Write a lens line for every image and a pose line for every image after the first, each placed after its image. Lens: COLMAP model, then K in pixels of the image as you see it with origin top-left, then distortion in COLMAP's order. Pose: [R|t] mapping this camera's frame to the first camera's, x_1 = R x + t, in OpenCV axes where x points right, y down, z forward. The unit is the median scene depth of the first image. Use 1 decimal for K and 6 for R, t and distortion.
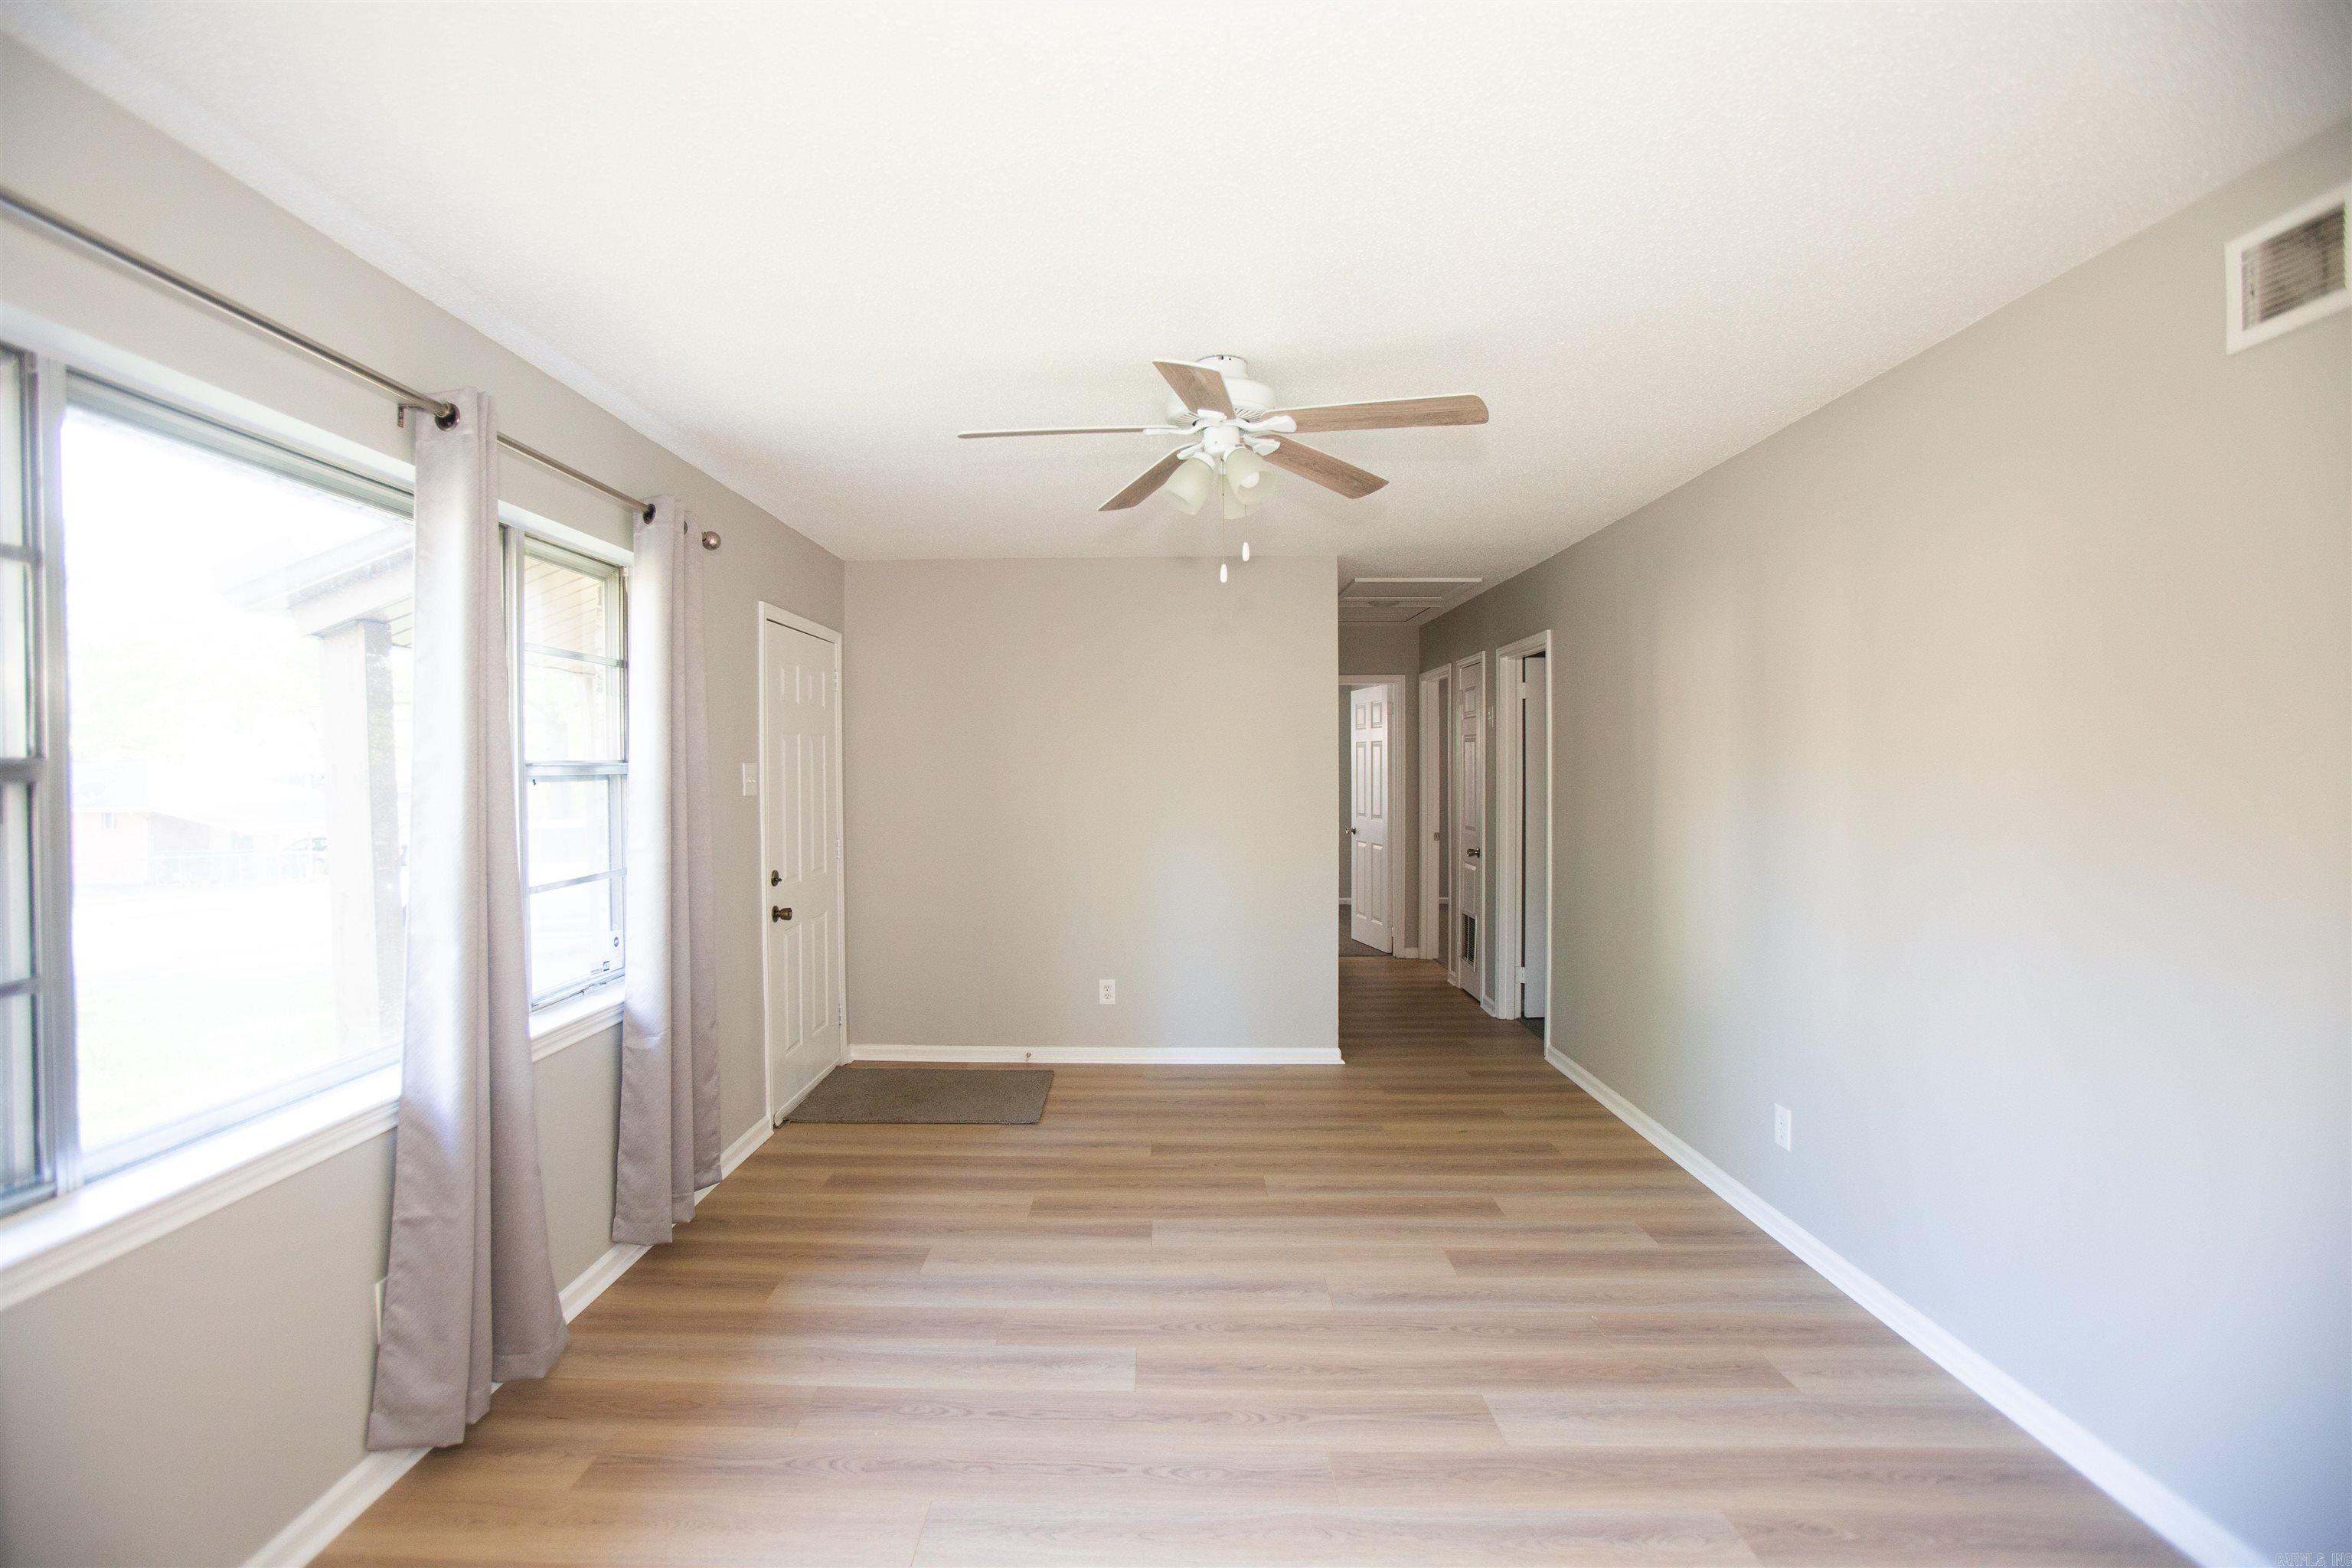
lens RADIAL K [[1117.4, 0, 1124.6], [0, 1117.4, 756.1], [0, 0, 1]] dist [-0.077105, 0.035997]
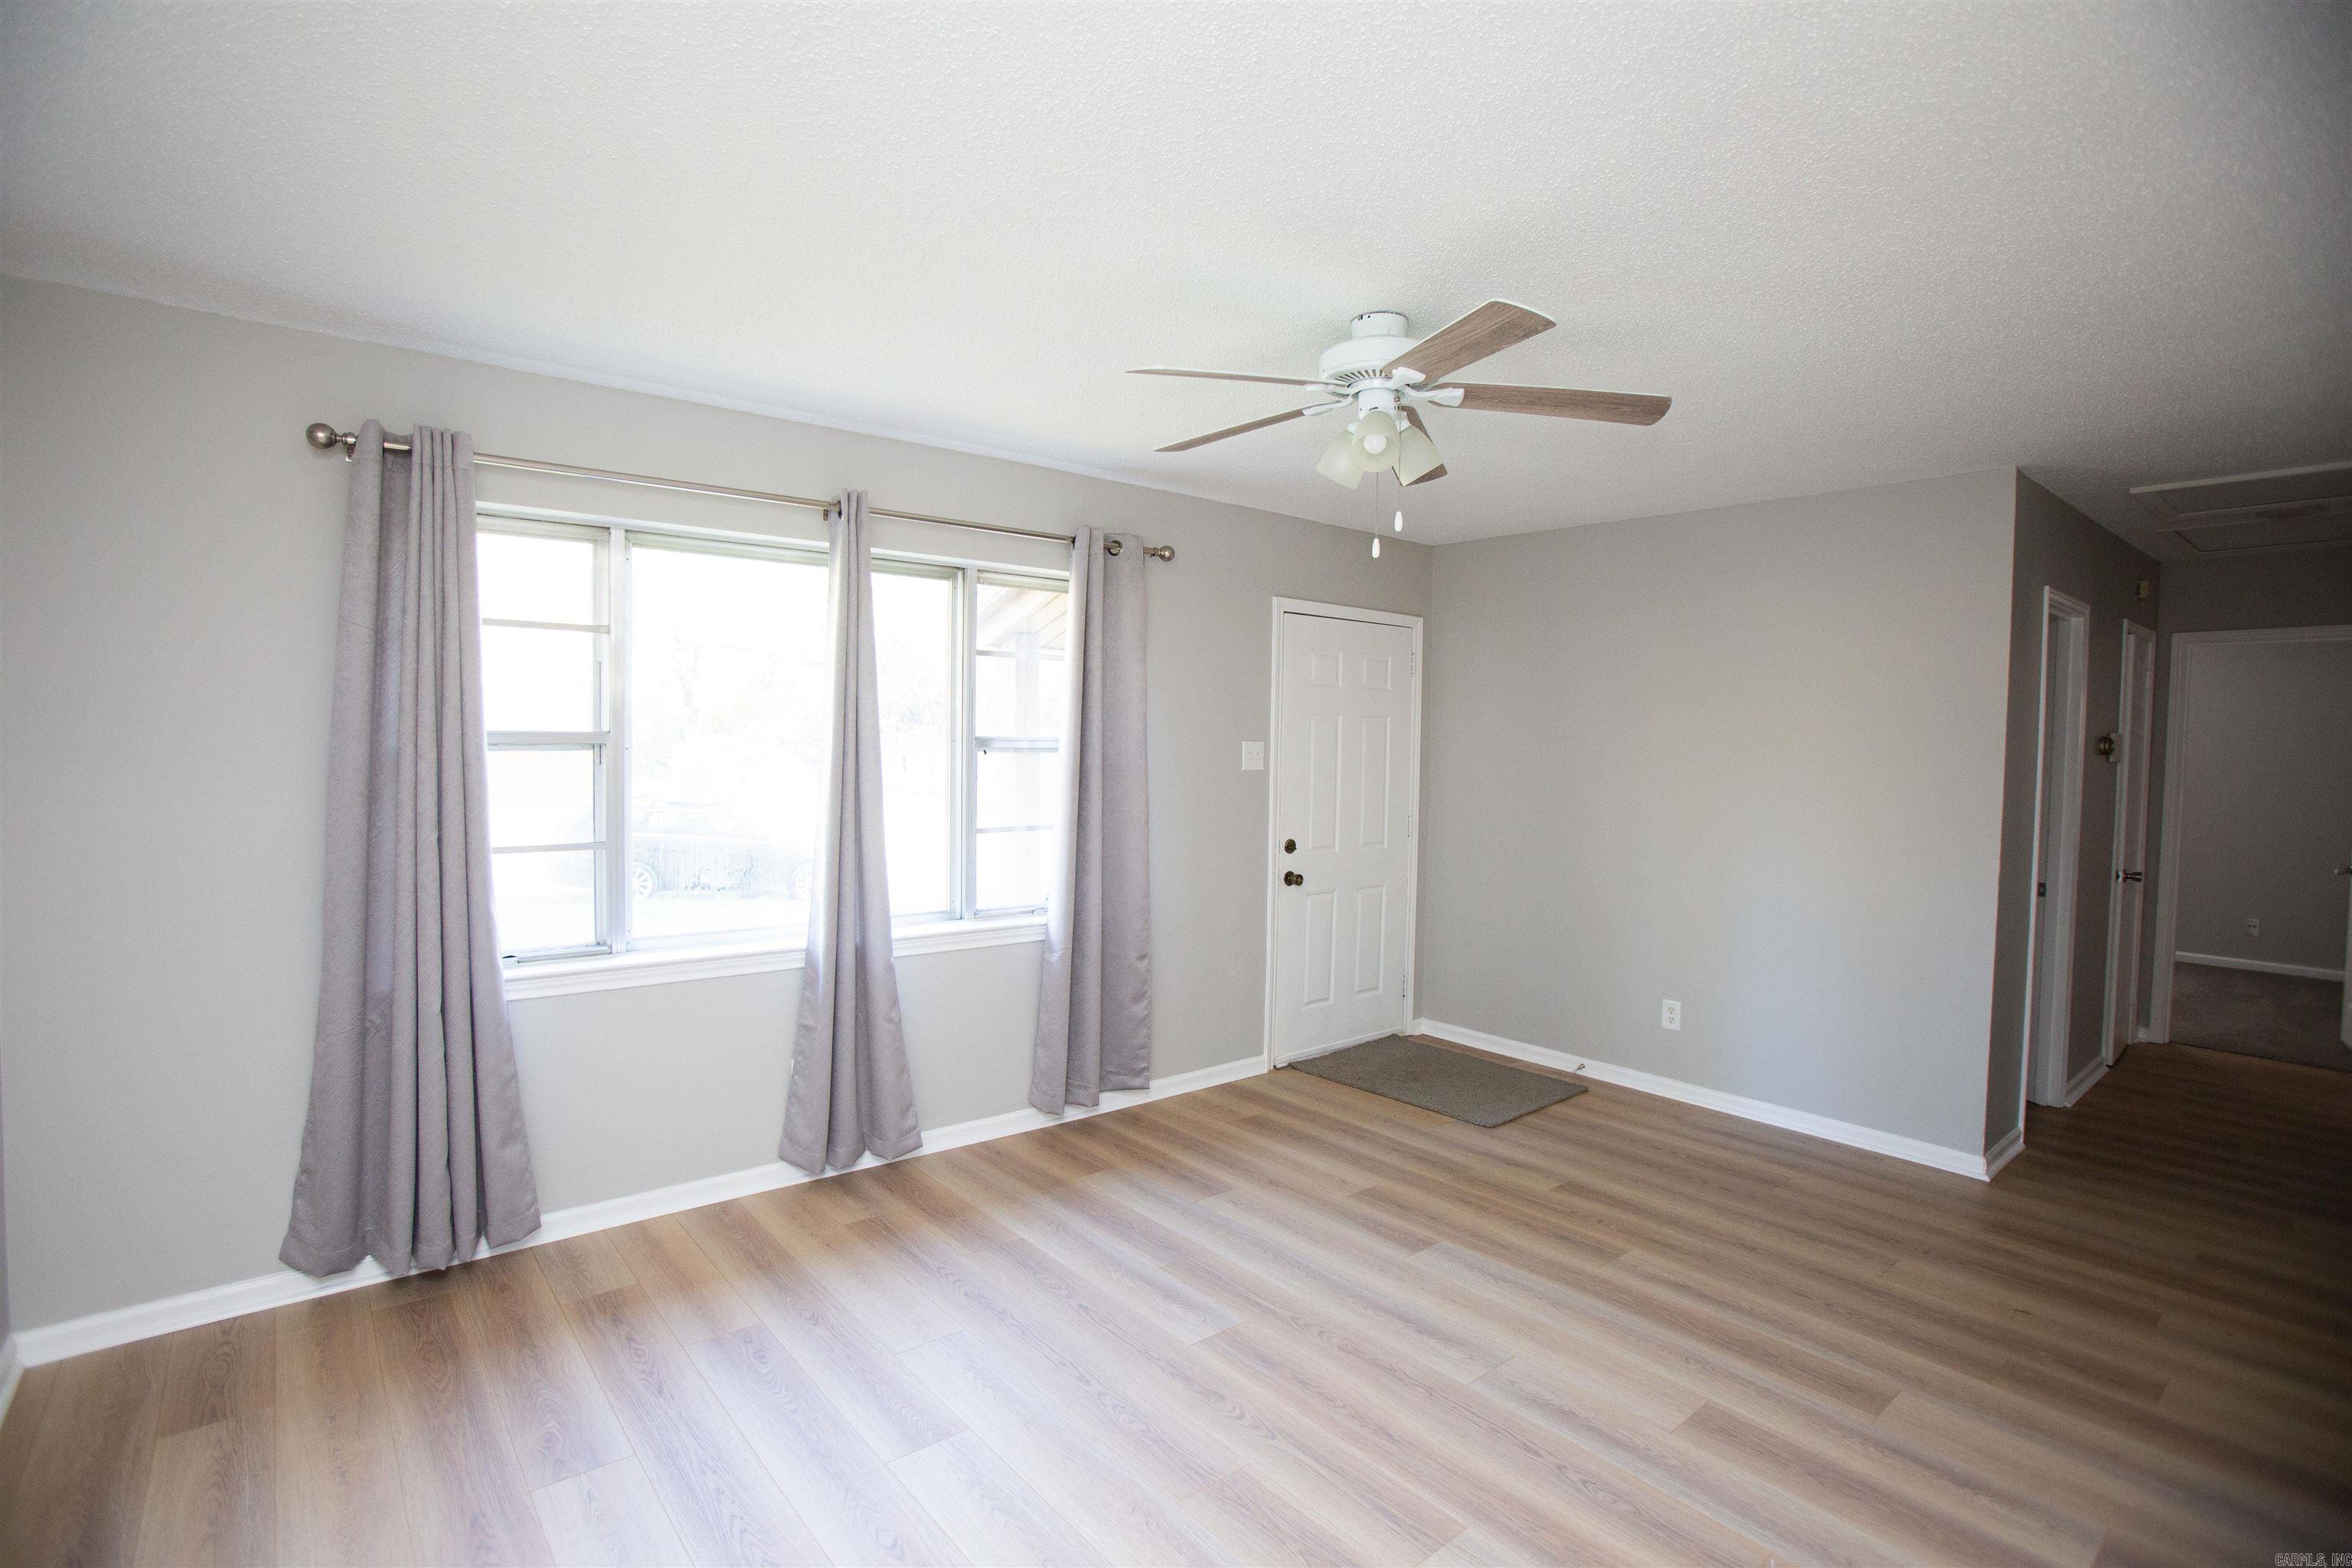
lens RADIAL K [[1117.4, 0, 1124.6], [0, 1117.4, 756.1], [0, 0, 1]] dist [-0.077105, 0.035997]
pose [[0.643901, 0.028800, -0.764567, 0.541453], [-0.013104, 0.999560, 0.026616, -0.009505], [0.764997, -0.007119, 0.643995, 0.197721]]
